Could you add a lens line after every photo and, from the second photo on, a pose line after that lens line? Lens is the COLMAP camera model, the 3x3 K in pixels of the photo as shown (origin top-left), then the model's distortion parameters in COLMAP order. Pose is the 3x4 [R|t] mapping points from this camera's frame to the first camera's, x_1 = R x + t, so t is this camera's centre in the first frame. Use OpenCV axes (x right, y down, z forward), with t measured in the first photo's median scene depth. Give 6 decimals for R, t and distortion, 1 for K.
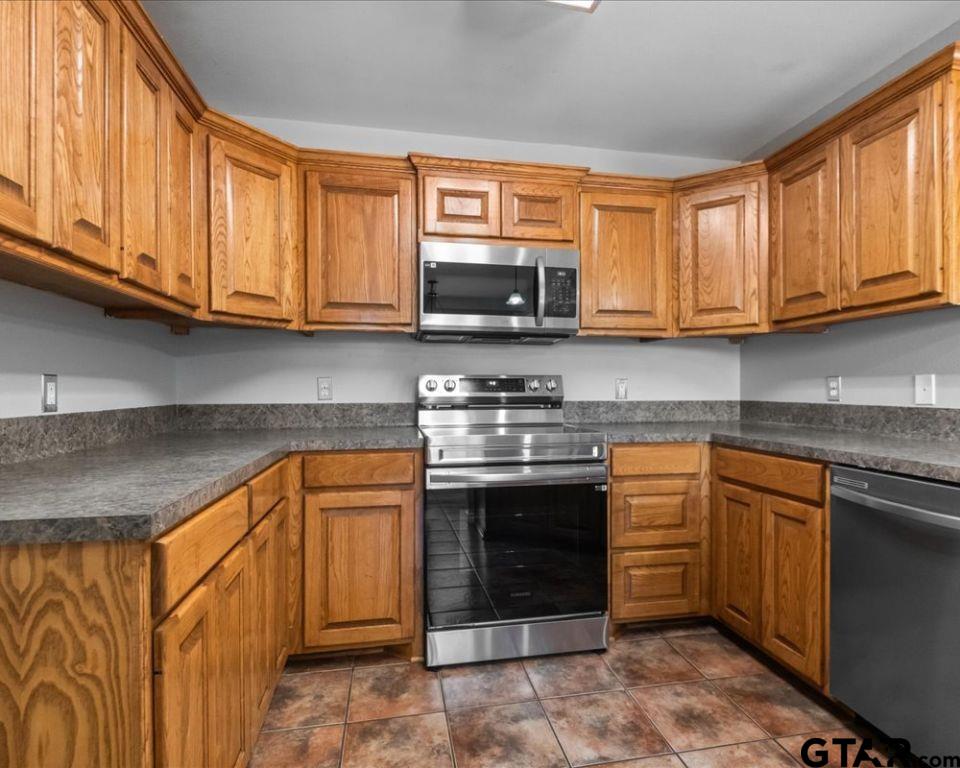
lens RADIAL K [[505.6, 0, 480.0], [0, 505.6, 389.9], [0, 0, 1]] dist [-0.001316, -0.002827]
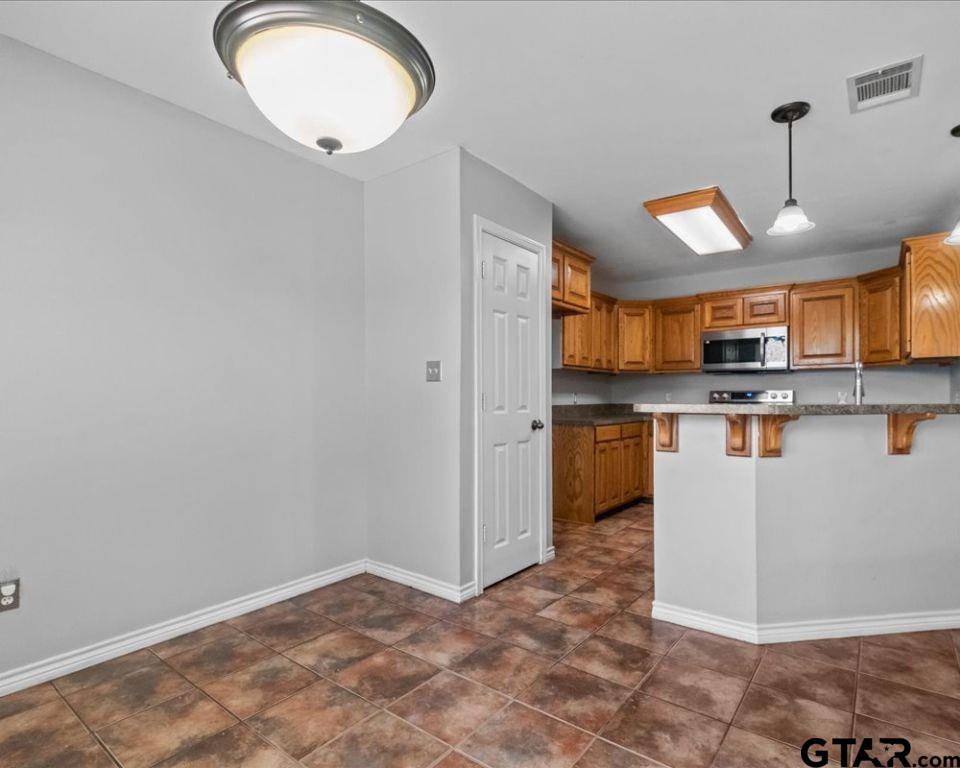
lens RADIAL K [[505.6, 0, 480.0], [0, 505.6, 389.9], [0, 0, 1]] dist [-0.001316, -0.002827]
pose [[0.654054, -0.008841, -0.756396, 1.008773], [-0.002346, 0.999903, -0.013716, -0.002066], [0.756444, 0.010745, 0.653970, -1.321493]]
